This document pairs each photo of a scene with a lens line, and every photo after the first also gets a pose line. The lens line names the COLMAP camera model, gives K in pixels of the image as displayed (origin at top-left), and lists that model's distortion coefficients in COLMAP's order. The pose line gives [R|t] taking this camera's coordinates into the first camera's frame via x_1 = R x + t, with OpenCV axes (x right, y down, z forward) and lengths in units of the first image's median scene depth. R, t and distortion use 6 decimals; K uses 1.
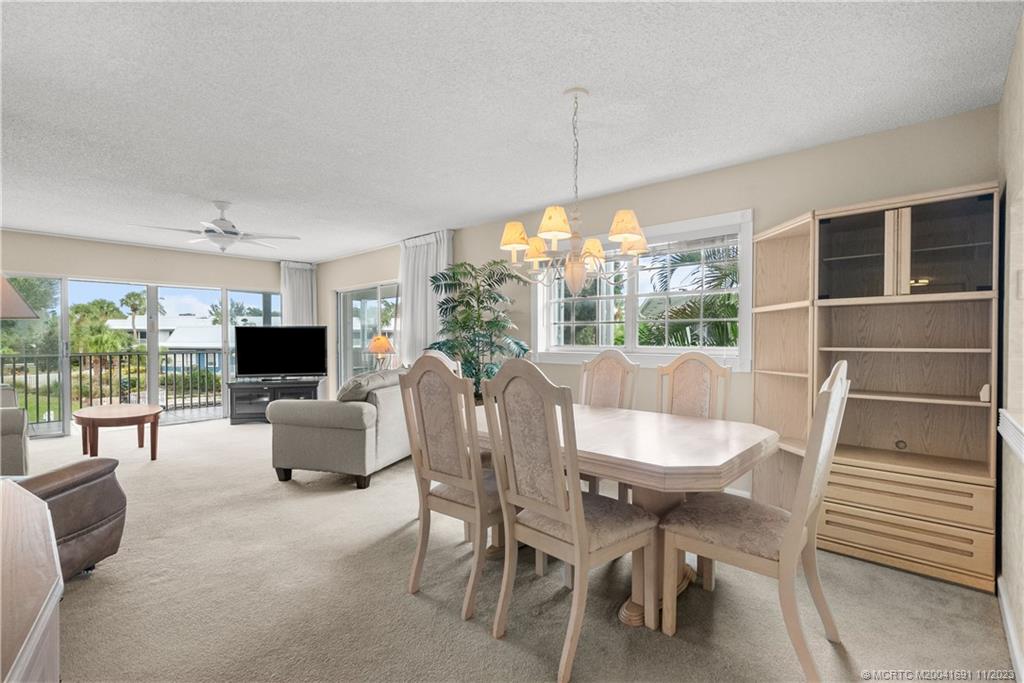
lens RADIAL K [[459.2, 0, 512.0], [0, 459.2, 341.5], [0, 0, 1]] dist [-0.000901, -0.000245]
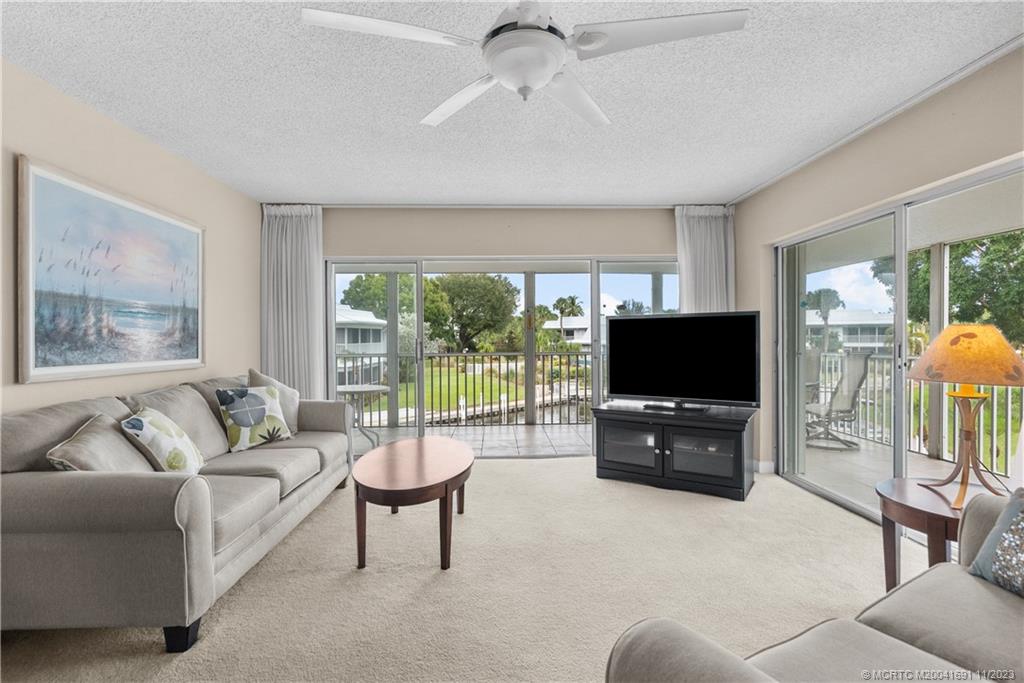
lens RADIAL K [[473.1, 0, 514.3], [0, 473.1, 344.9], [0, 0, 1]] dist [-0.002579, -0.000079]
pose [[0.699749, 0.009395, -0.714327, -0.197337], [0.000237, 0.999910, 0.013384, -0.002117], [0.714389, -0.009535, 0.699684, 0.394356]]
